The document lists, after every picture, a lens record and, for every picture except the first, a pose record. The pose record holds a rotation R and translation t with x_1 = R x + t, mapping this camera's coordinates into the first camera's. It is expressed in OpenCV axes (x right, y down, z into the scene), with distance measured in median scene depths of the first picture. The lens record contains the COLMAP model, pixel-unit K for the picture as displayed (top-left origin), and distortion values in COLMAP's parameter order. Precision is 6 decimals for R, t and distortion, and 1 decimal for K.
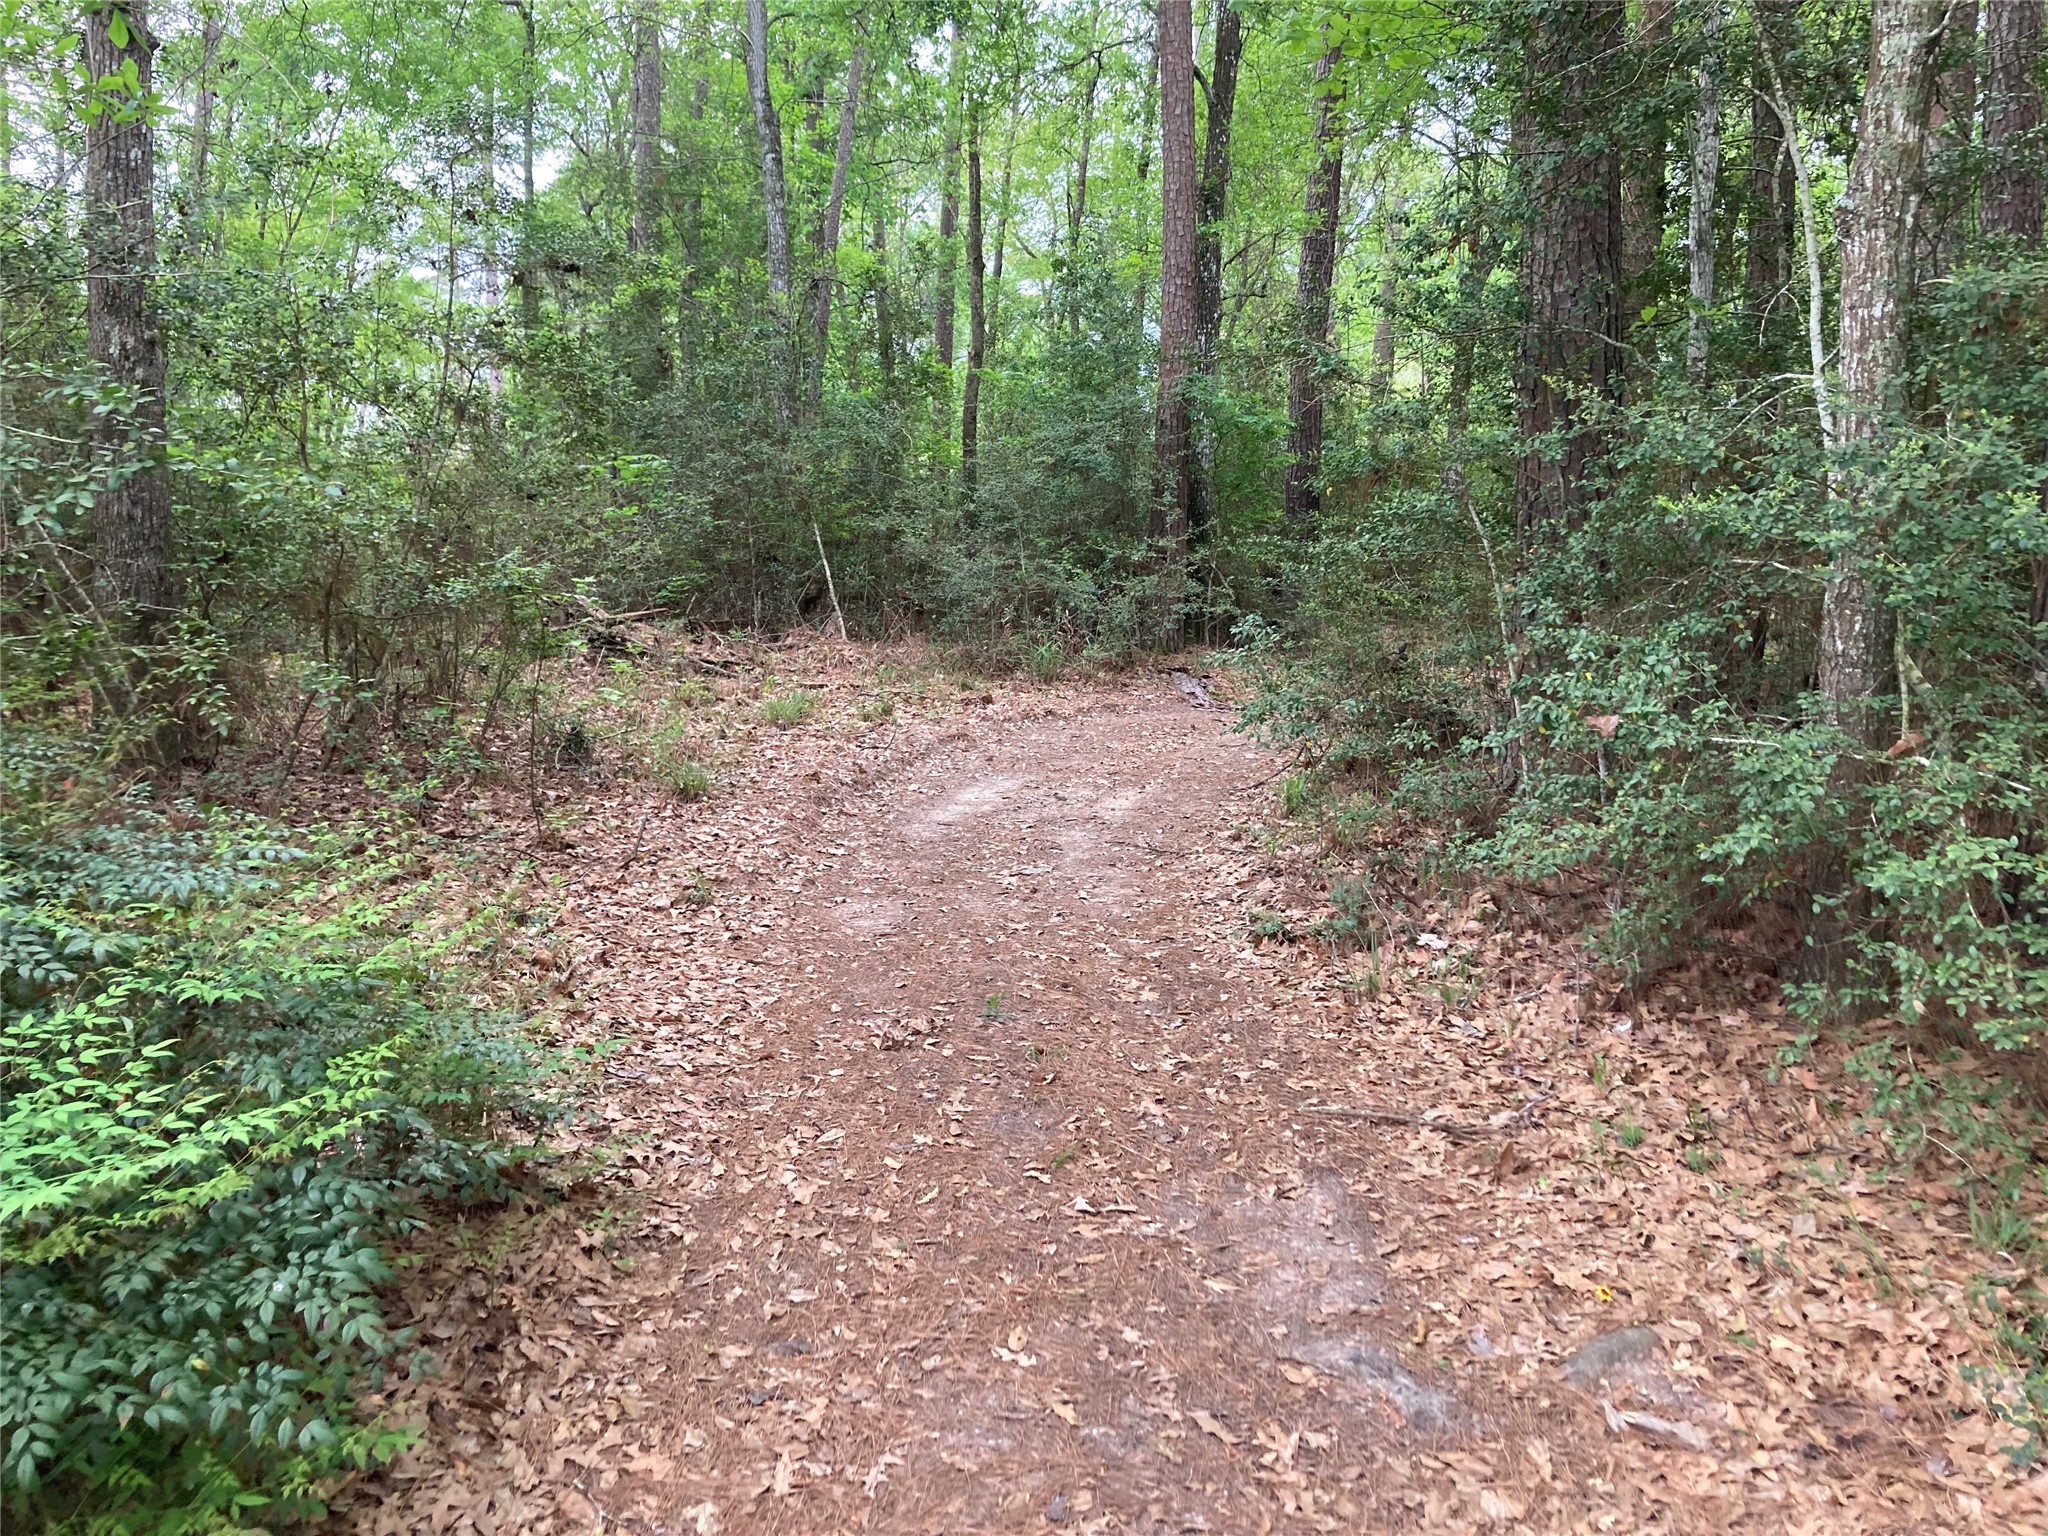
lens RADIAL K [[1673.2, 0, 1007.2], [0, 1673.2, 856.0], [0, 0, 1]] dist [0.043727, -0.037584]
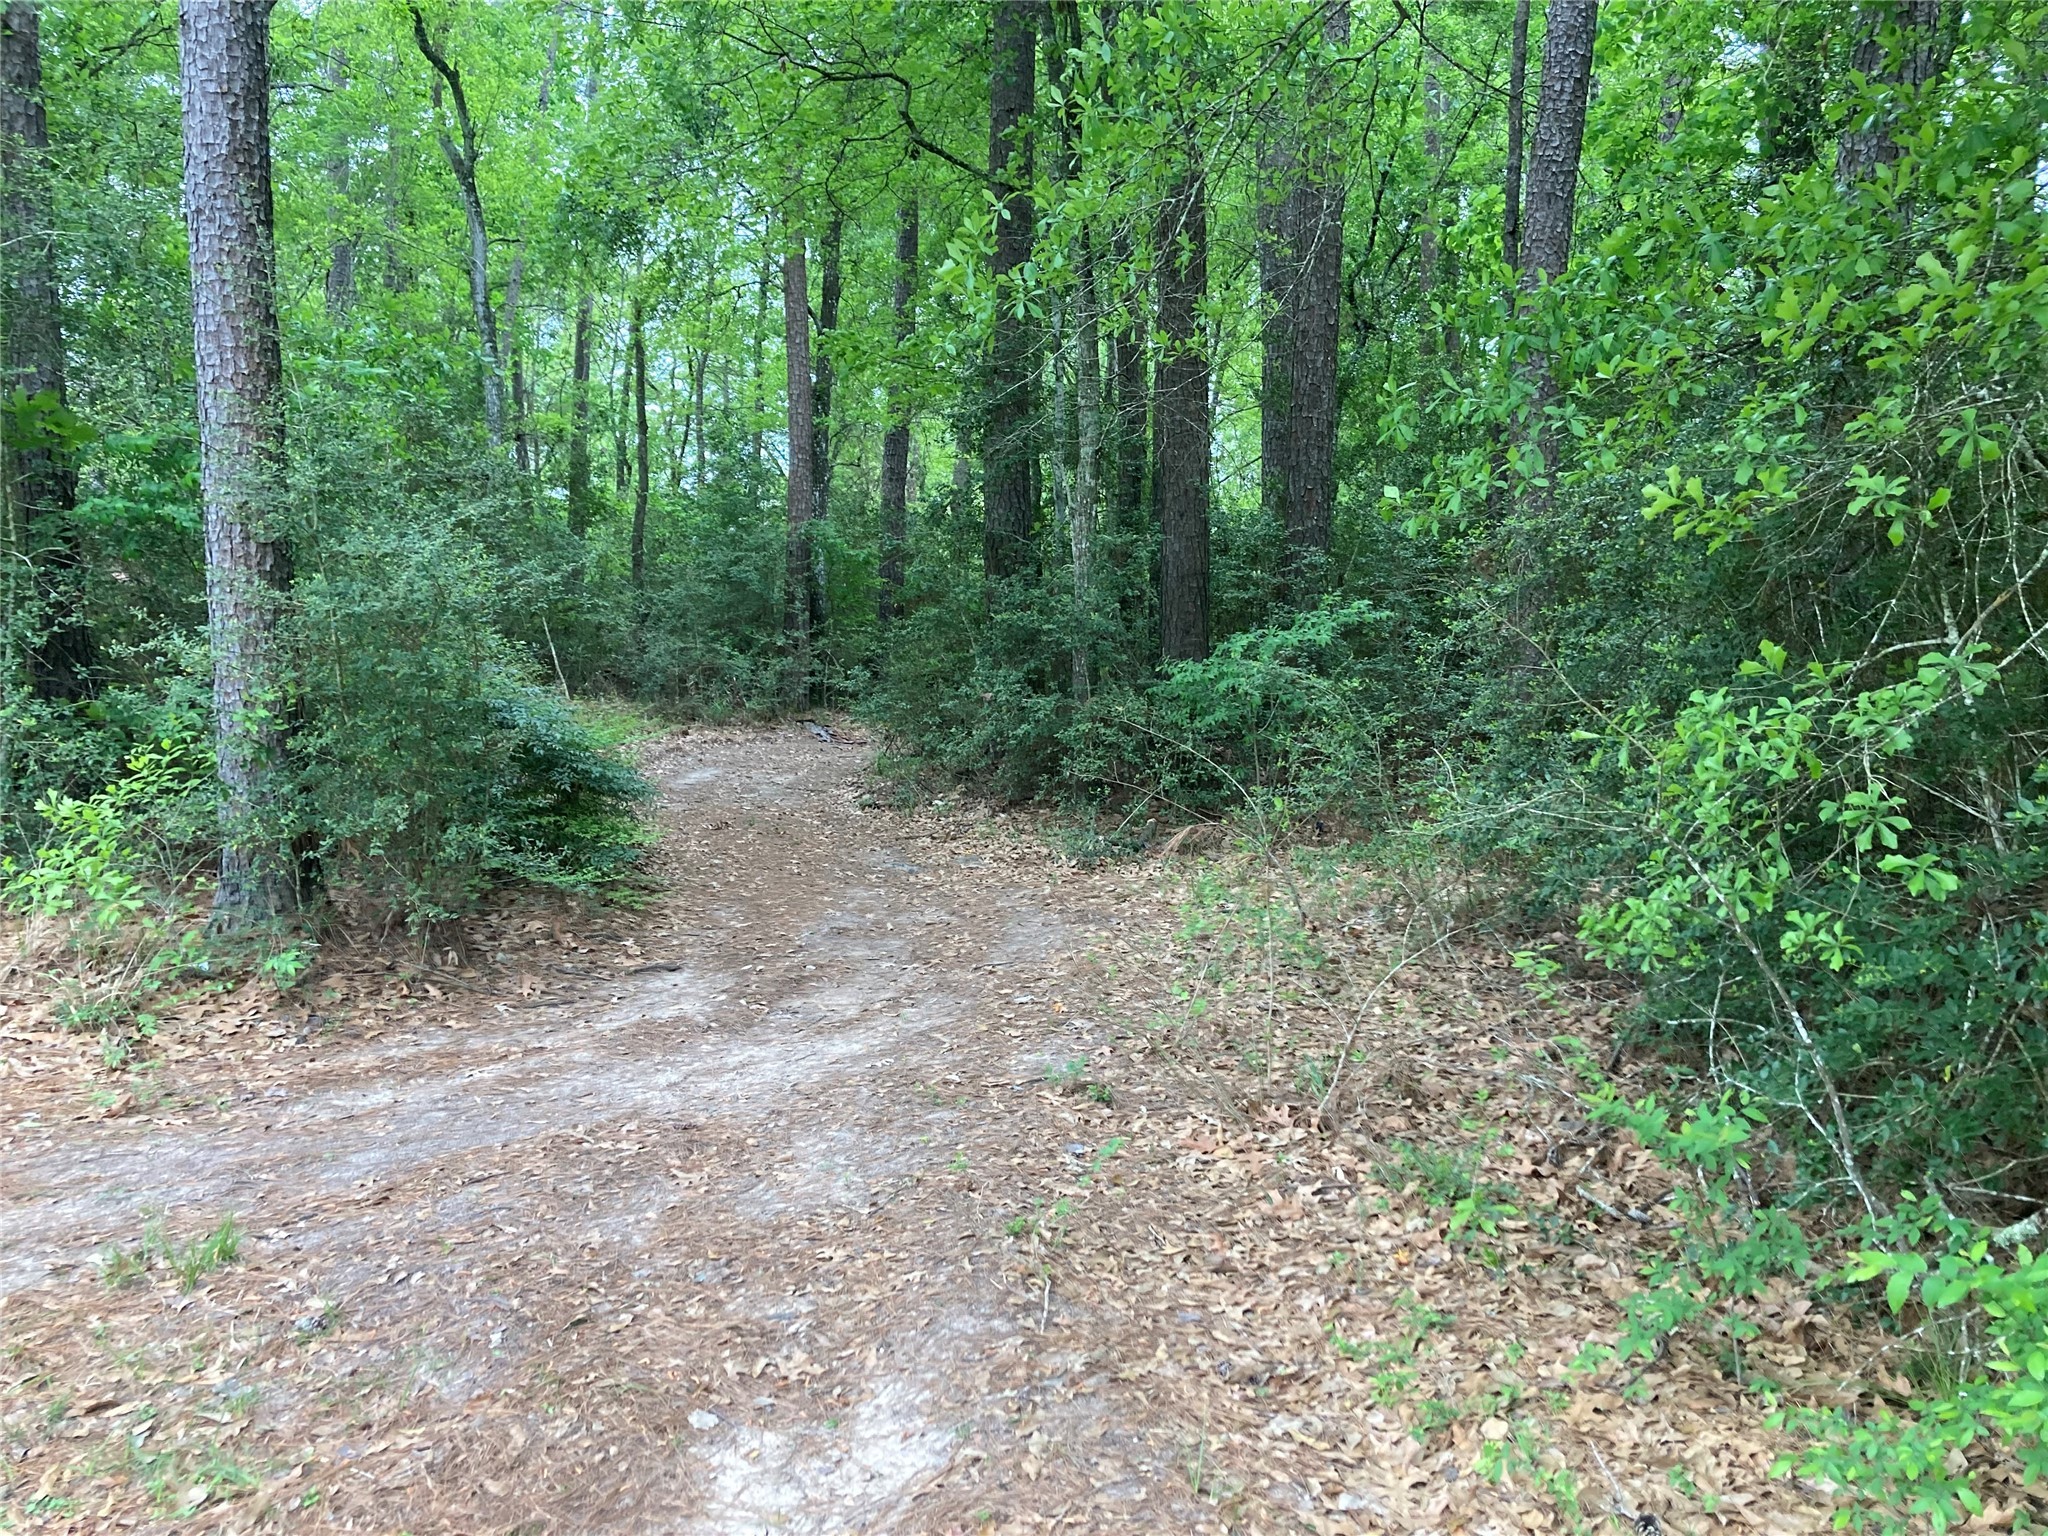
lens RADIAL K [[1673.2, 0, 1022.6], [0, 1673.2, 812.7], [0, 0, 1]] dist [0.043727, -0.037584]
pose [[0.970829, -0.007885, 0.239645, -0.064606], [0.028237, 0.996264, -0.081607, 0.090352], [-0.238106, 0.085994, 0.967425, -0.436130]]
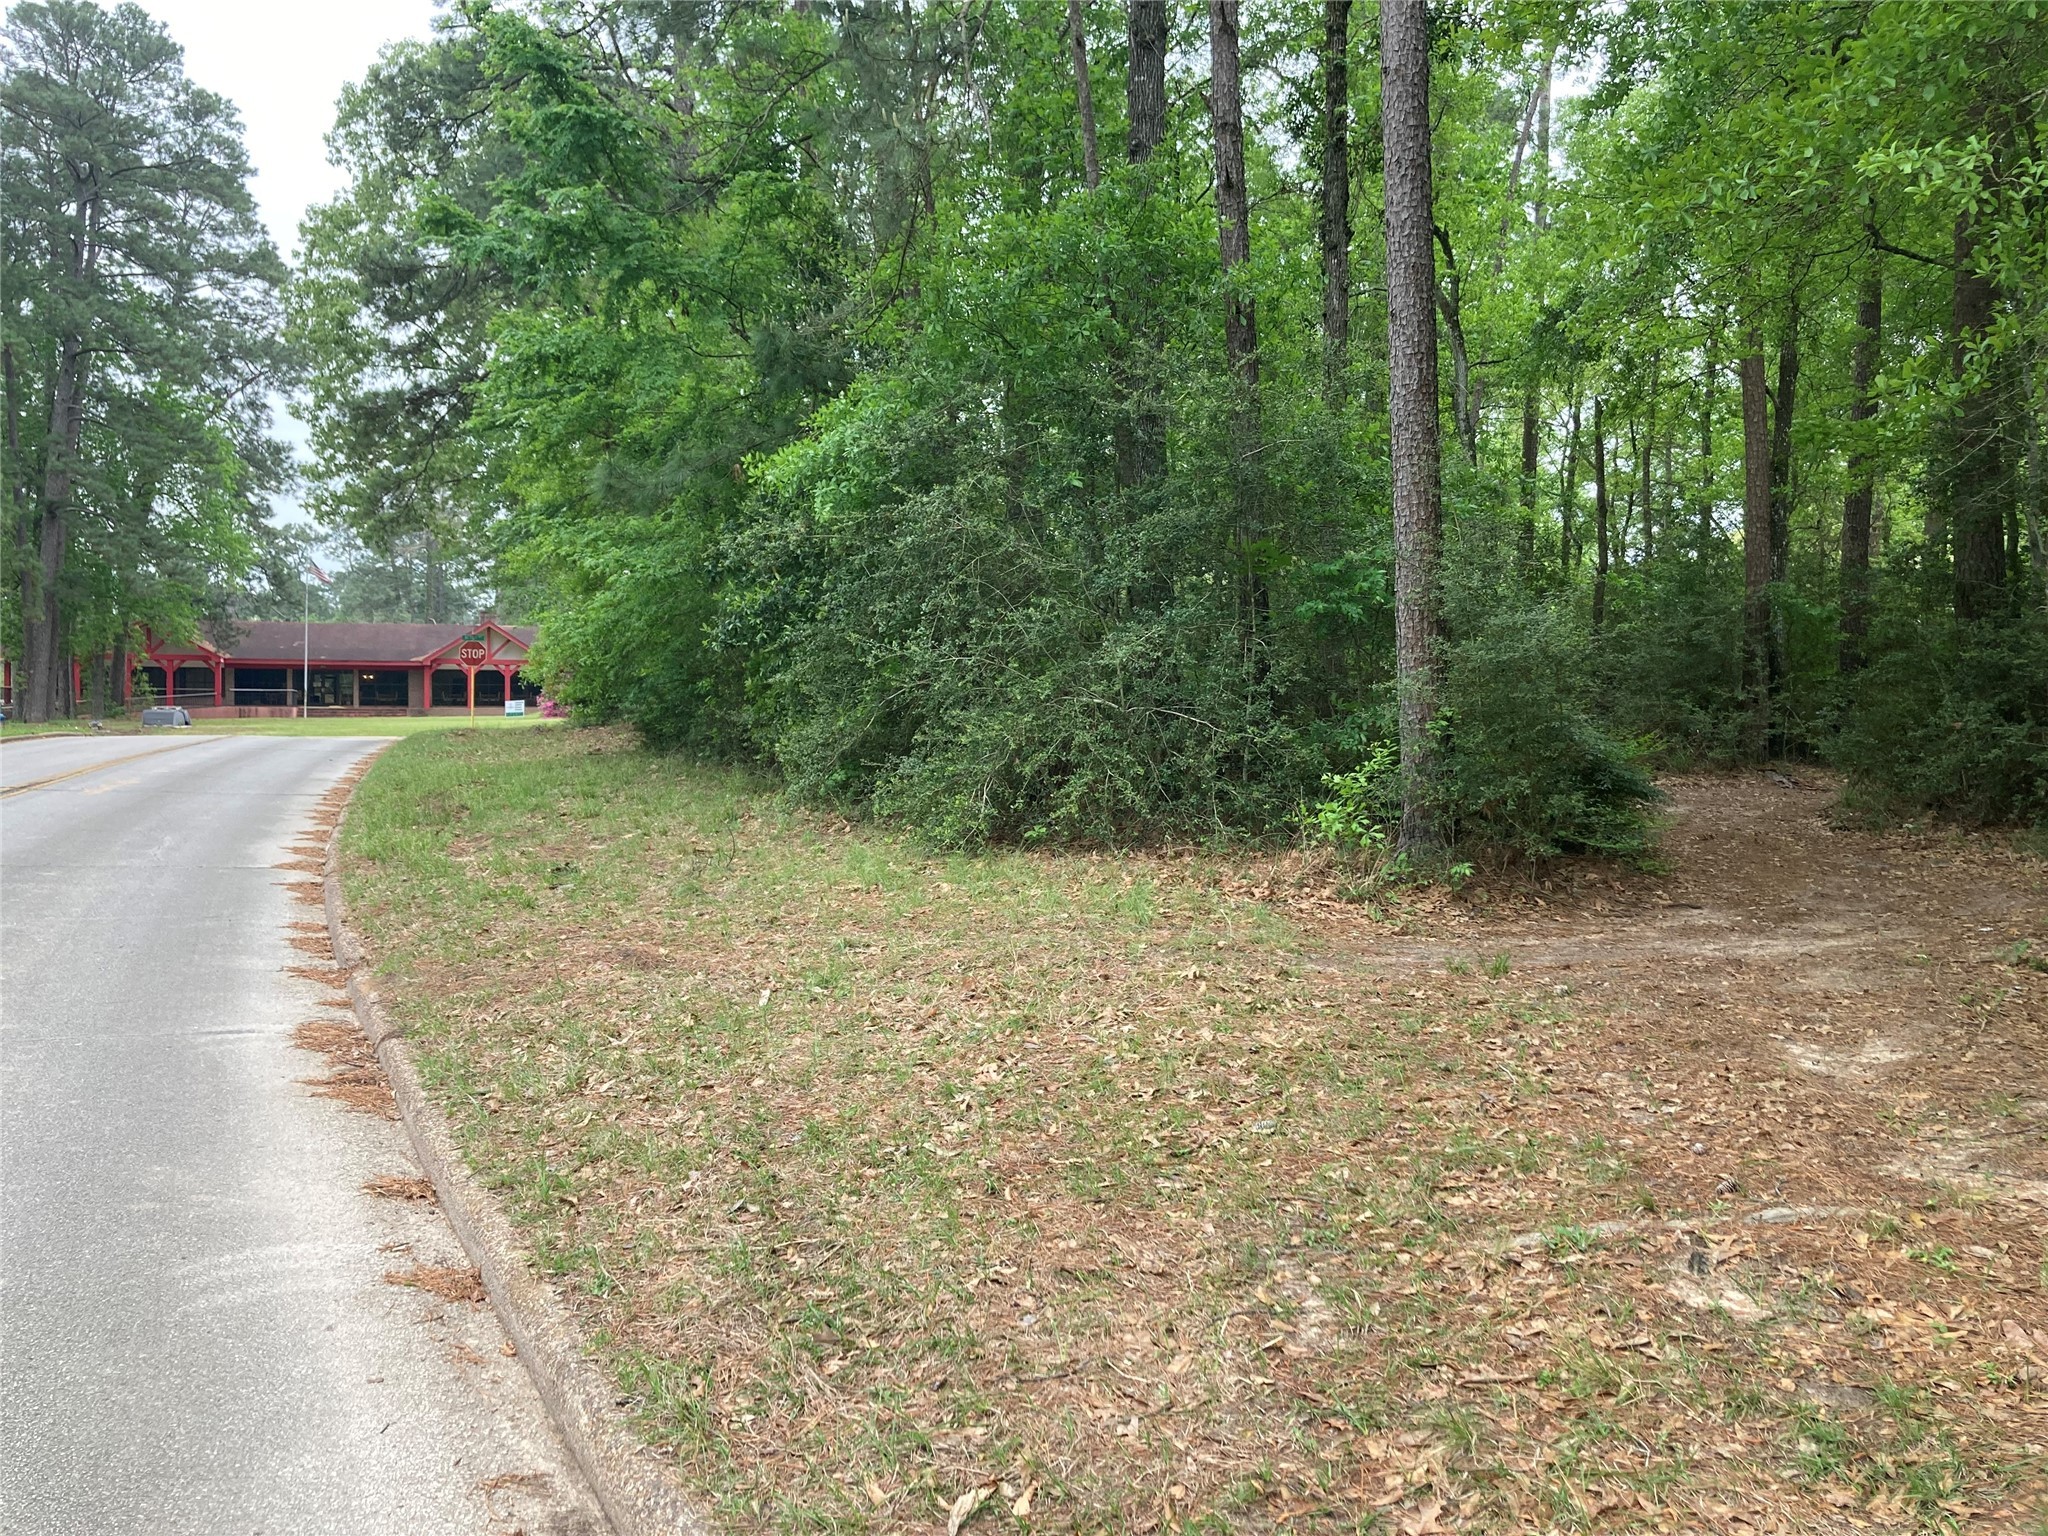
lens RADIAL K [[1673.2, 0, 1059.7], [0, 1673.2, 750.2], [0, 0, 1]] dist [0.043727, -0.037584]
pose [[0.962535, -0.006256, -0.271086, -0.103599], [-0.038952, 0.986175, -0.161065, 0.142346], [0.268346, 0.165590, 0.948984, -0.634647]]
